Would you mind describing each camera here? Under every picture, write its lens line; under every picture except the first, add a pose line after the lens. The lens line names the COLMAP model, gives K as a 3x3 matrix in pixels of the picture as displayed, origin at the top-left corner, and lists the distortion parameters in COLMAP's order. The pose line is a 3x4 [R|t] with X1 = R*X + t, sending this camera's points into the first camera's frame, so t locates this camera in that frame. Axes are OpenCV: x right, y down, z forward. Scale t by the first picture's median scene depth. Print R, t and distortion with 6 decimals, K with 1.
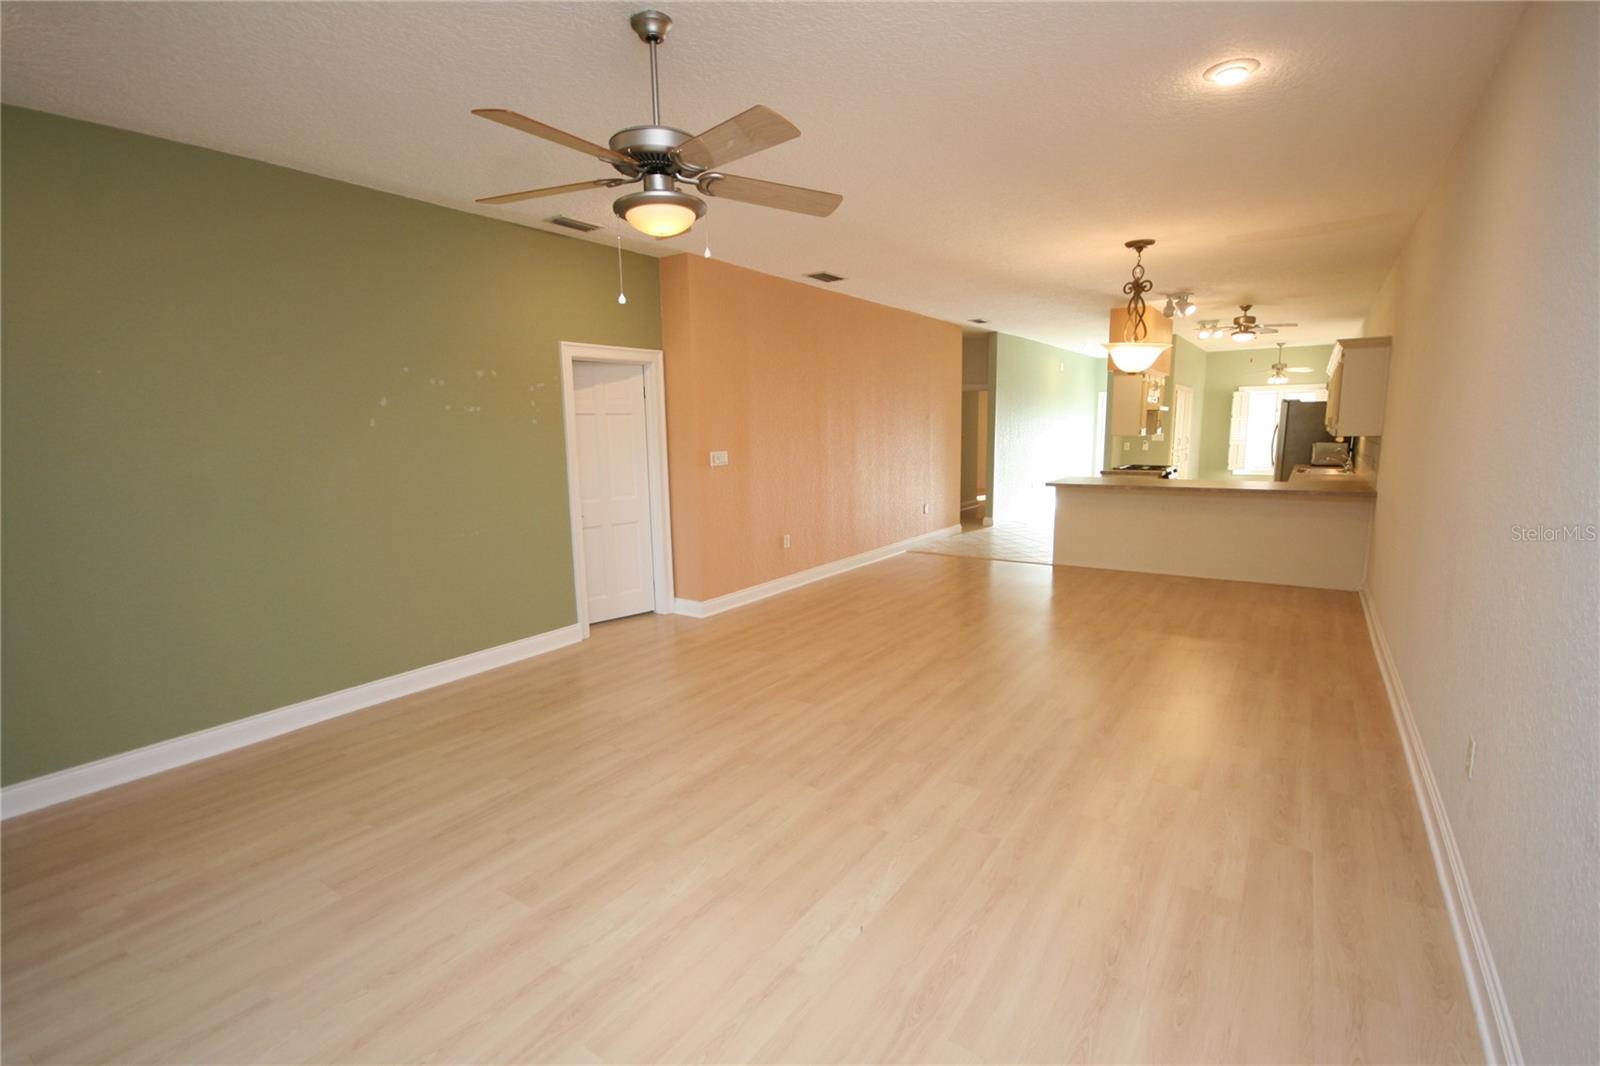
lens RADIAL K [[744.8, 0, 797.3], [0, 744.8, 535.8], [0, 0, 1]] dist [0.002279, -0.005525]
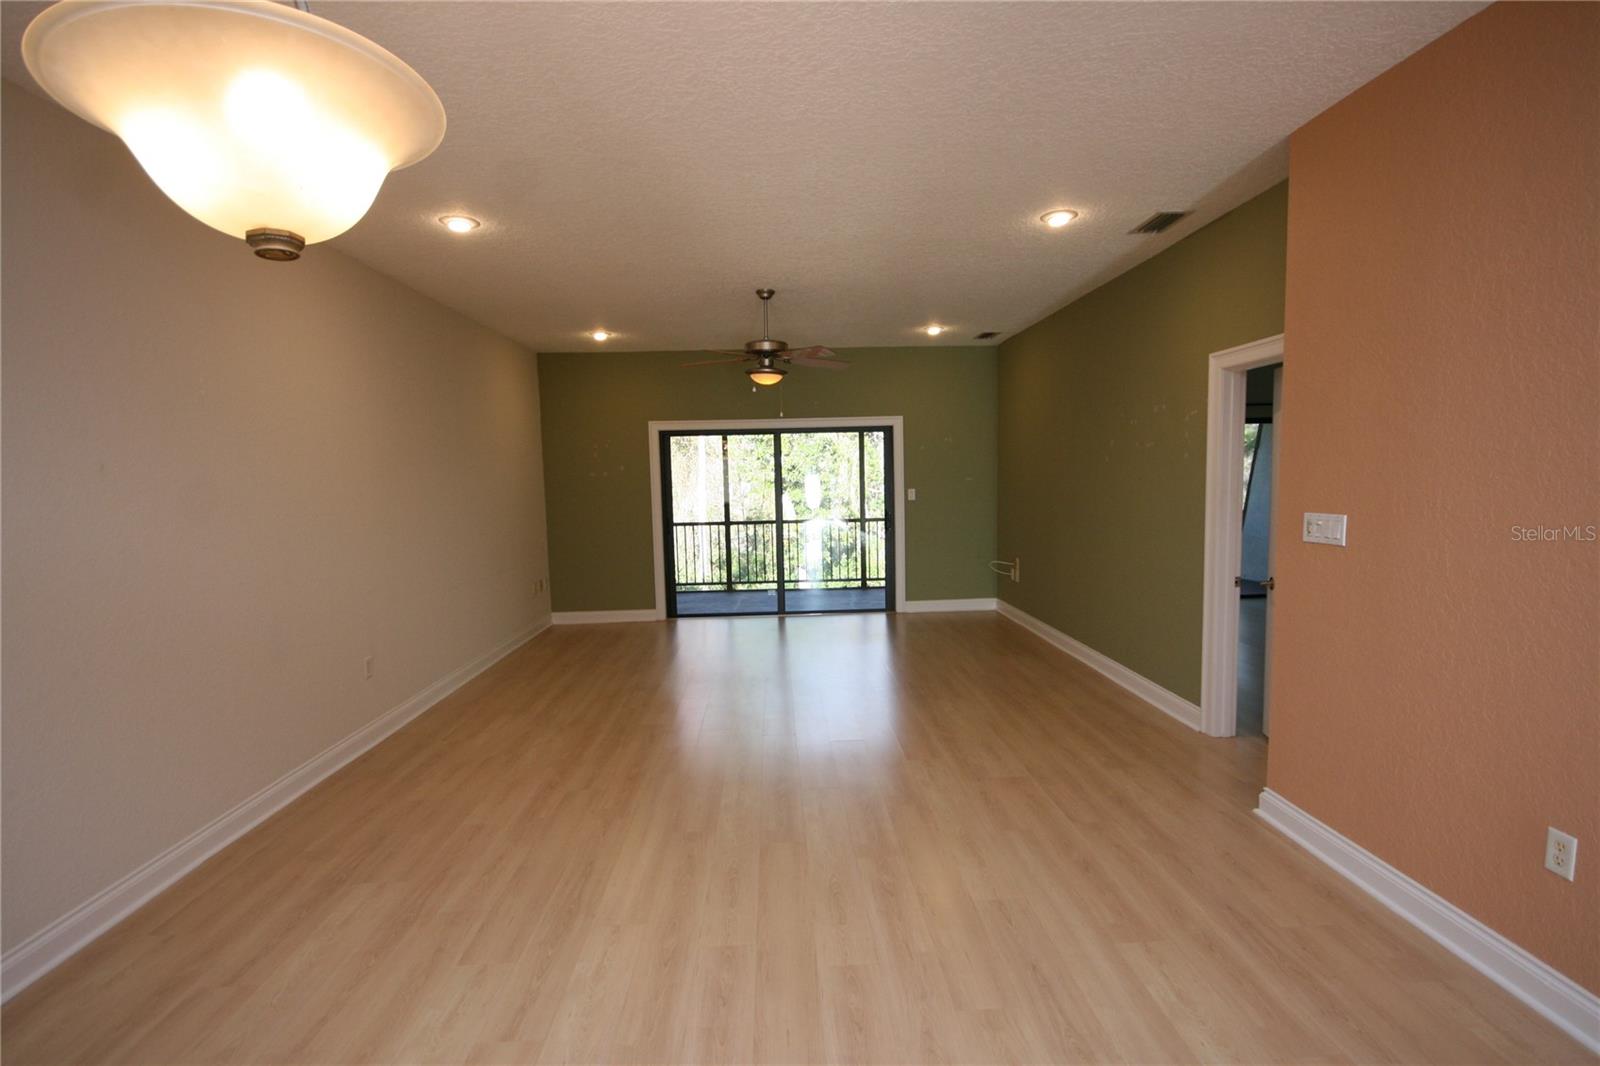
lens RADIAL K [[744.8, 0, 811.6], [0, 744.8, 536.7], [0, 0, 1]] dist [0.002279, -0.005525]
pose [[-0.797364, 0.082674, -0.597810, 0.257127], [-0.056528, 0.975986, 0.210371, -0.106485], [0.600846, 0.201535, -0.773542, 0.697679]]
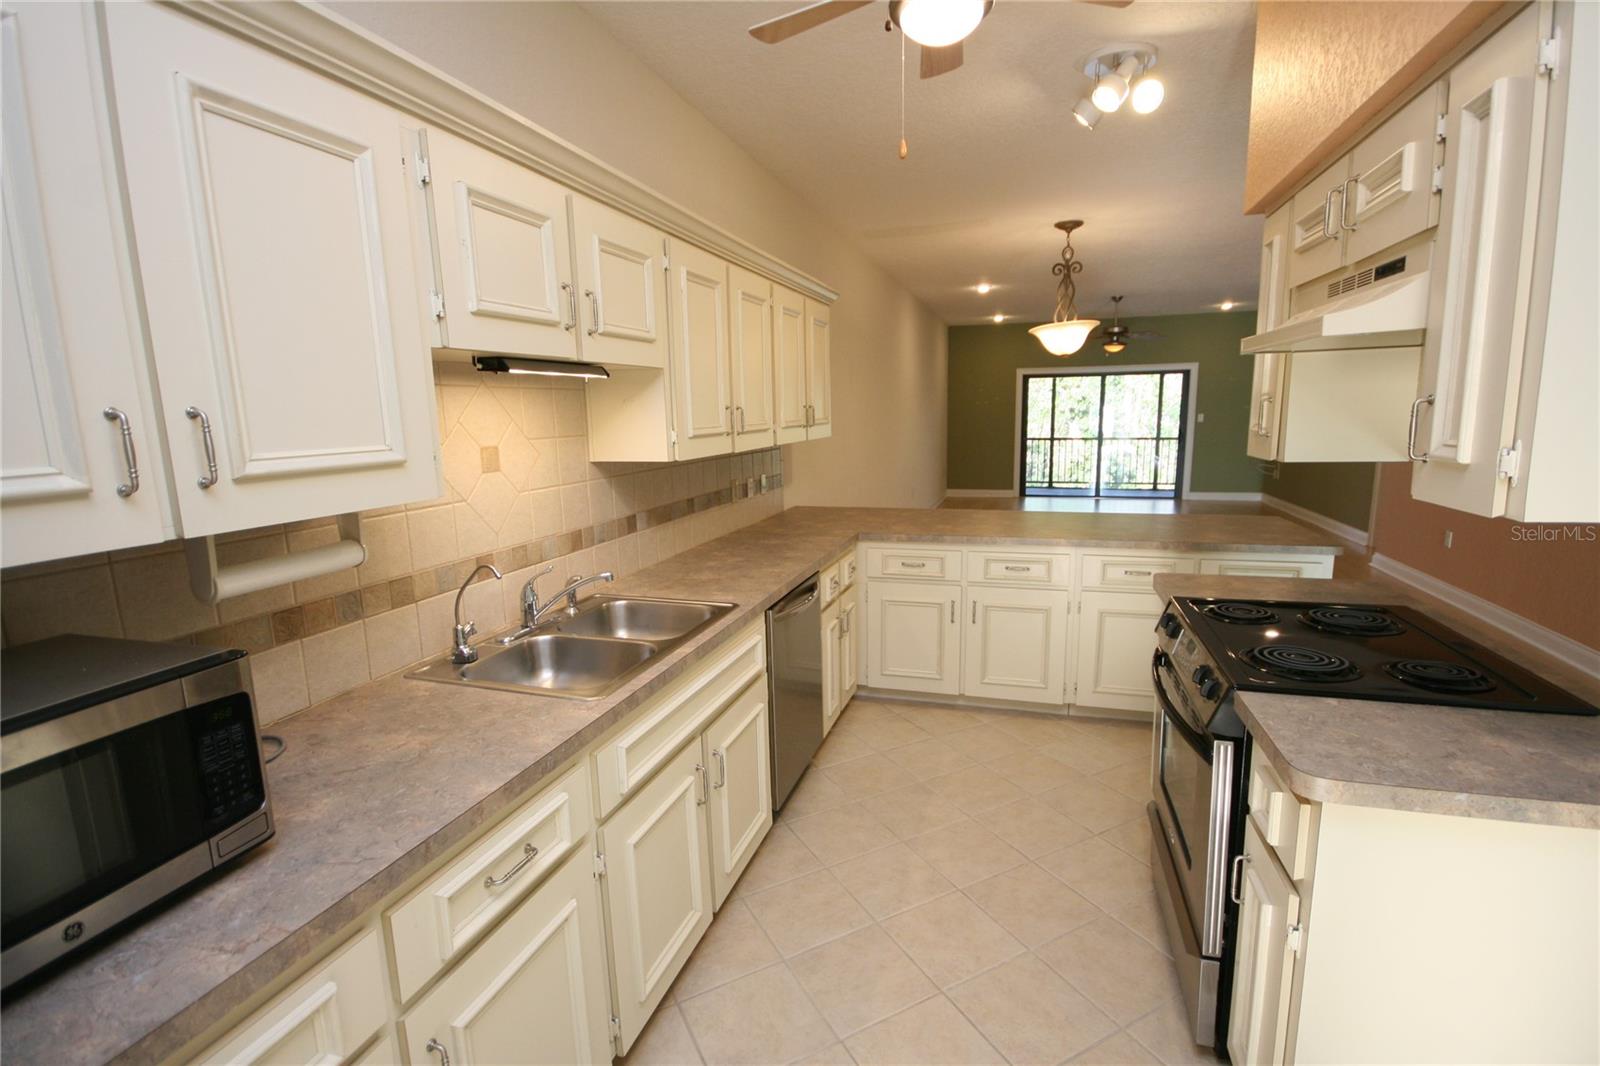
lens RADIAL K [[744.8, 0, 806.7], [0, 744.8, 540.9], [0, 0, 1]] dist [0.002279, -0.005525]
pose [[-0.955527, 0.082021, -0.283268, 0.604011], [-0.012587, 0.948325, 0.317051, -0.164158], [0.294635, 0.306516, -0.905118, 1.045788]]
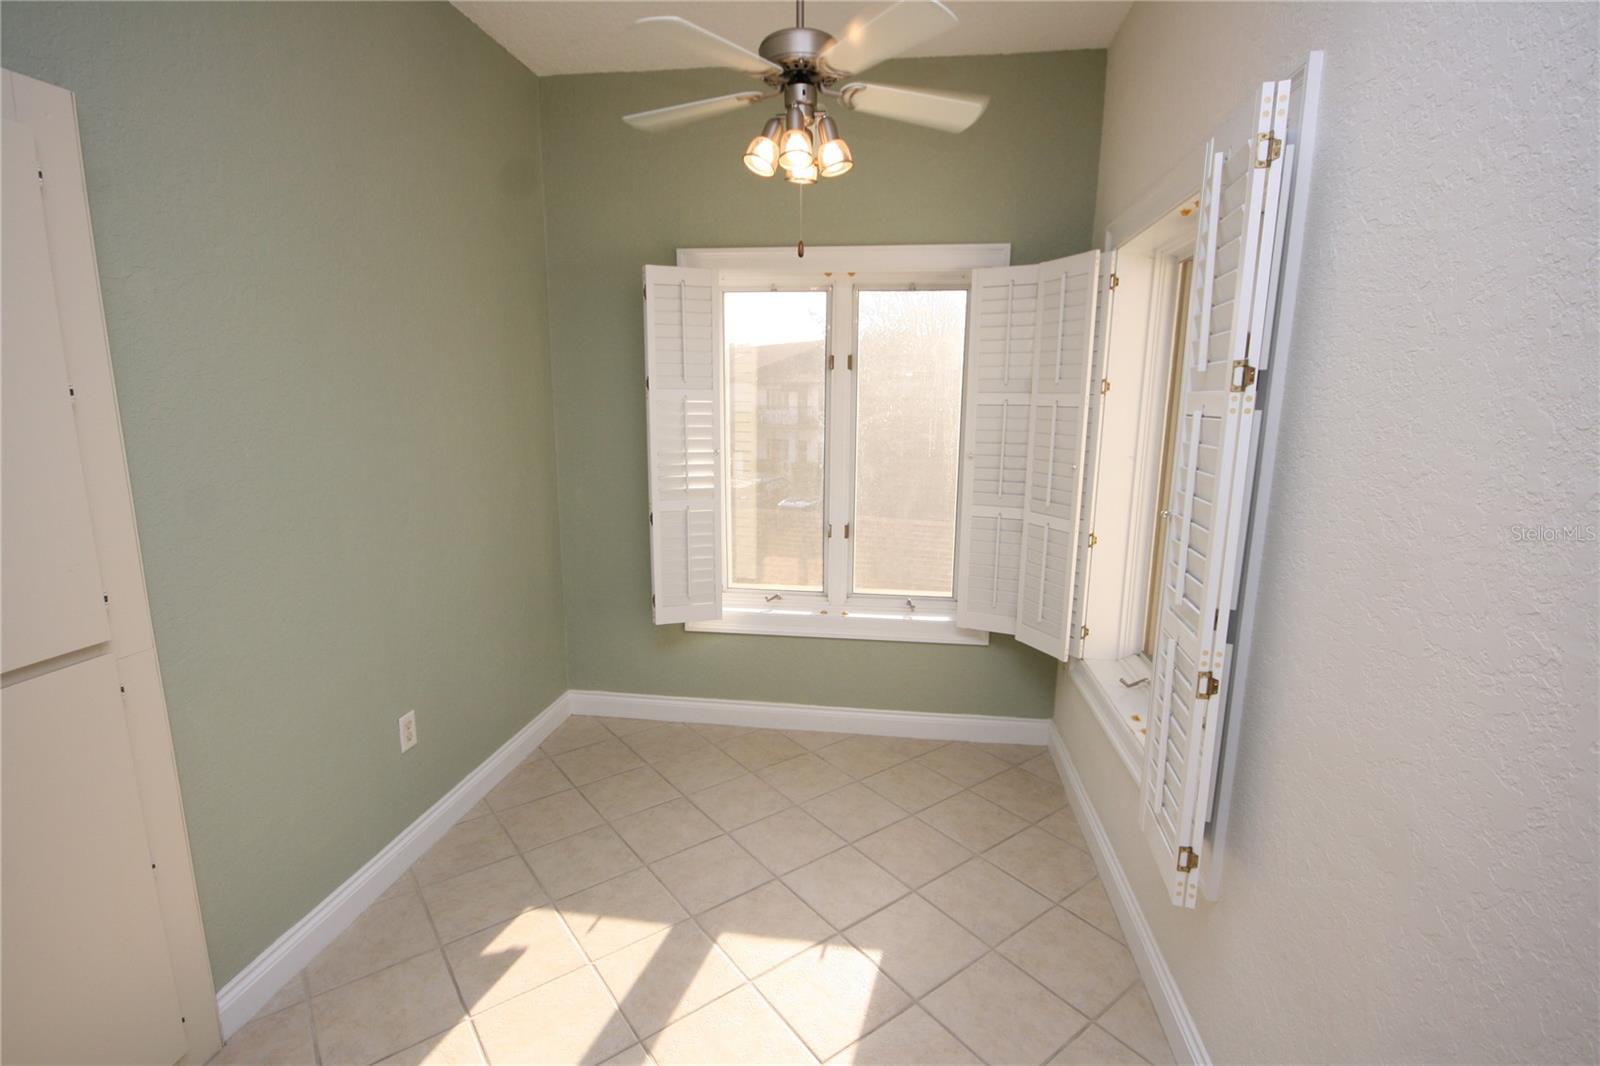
lens RADIAL K [[744.8, 0, 809.2], [0, 744.8, 539.7], [0, 0, 1]] dist [0.002279, -0.005525]
pose [[0.892890, -0.060571, 0.446182, 0.737255], [0.042608, 0.997830, 0.050191, -0.173808], [-0.448254, -0.025804, 0.893534, 1.103377]]
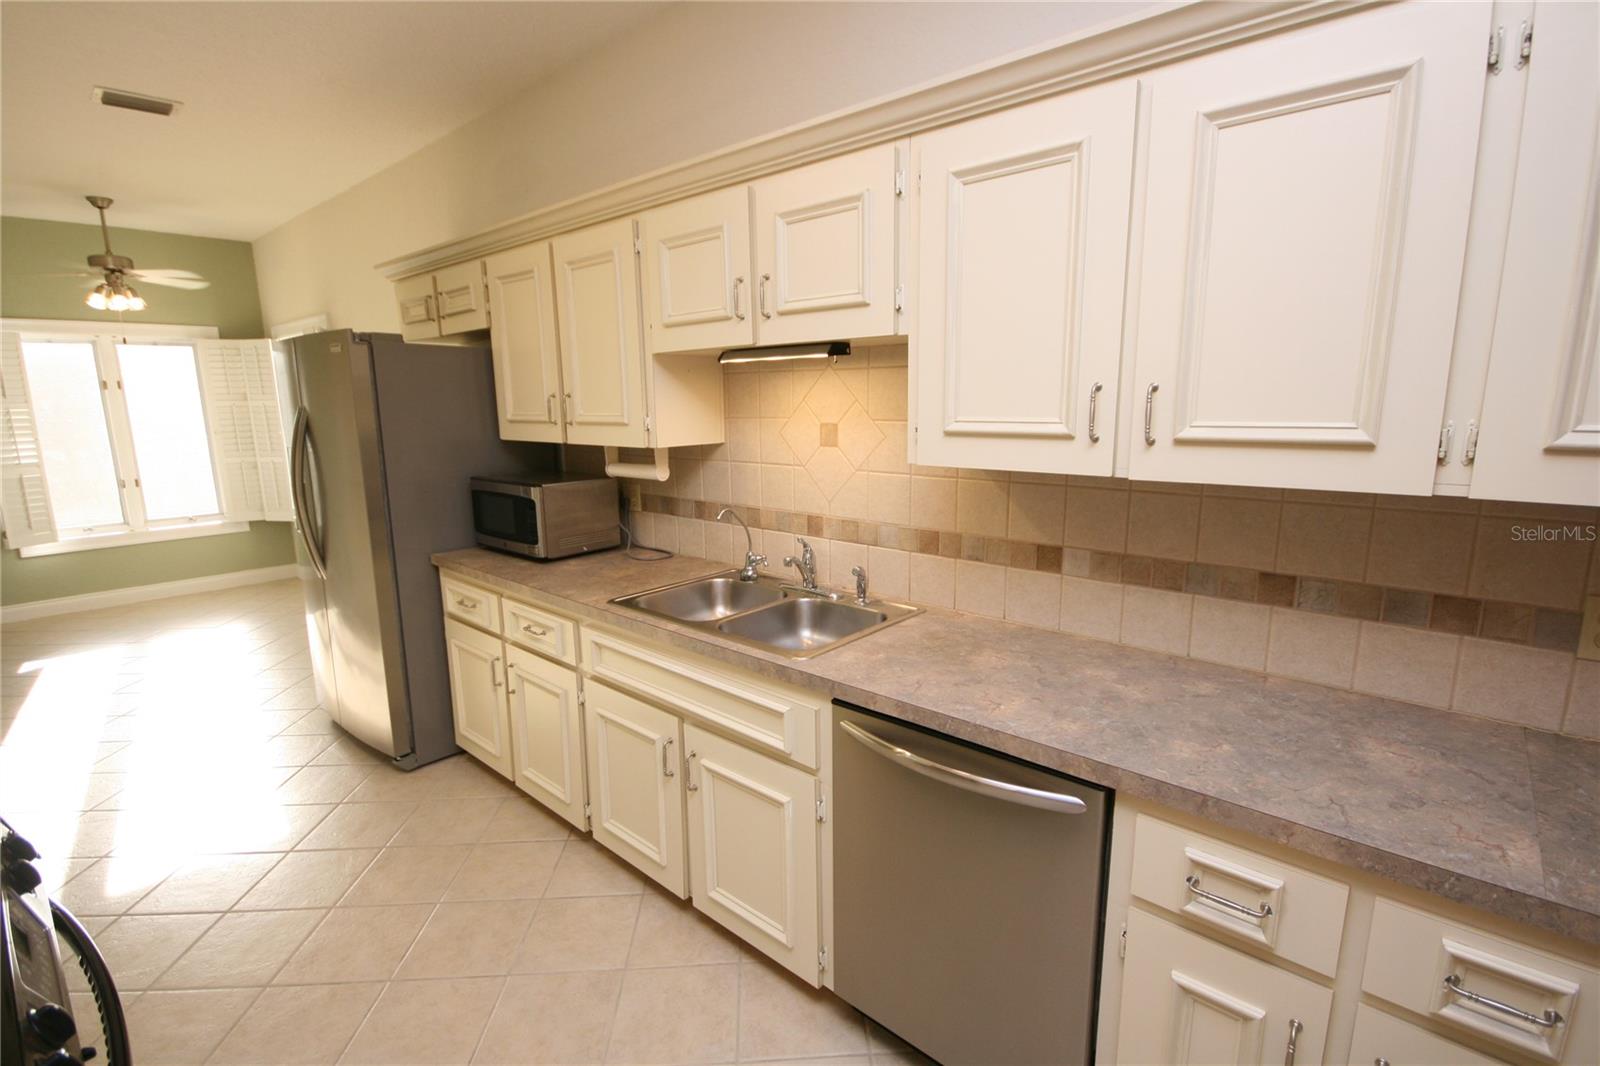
lens RADIAL K [[744.8, 0, 809.2], [0, 744.8, 540.4], [0, 0, 1]] dist [0.002279, -0.005525]
pose [[0.126791, -0.173982, 0.976552, 0.395302], [0.155285, 0.975841, 0.153693, -0.123742], [-0.979699, 0.132157, 0.150745, 0.802306]]
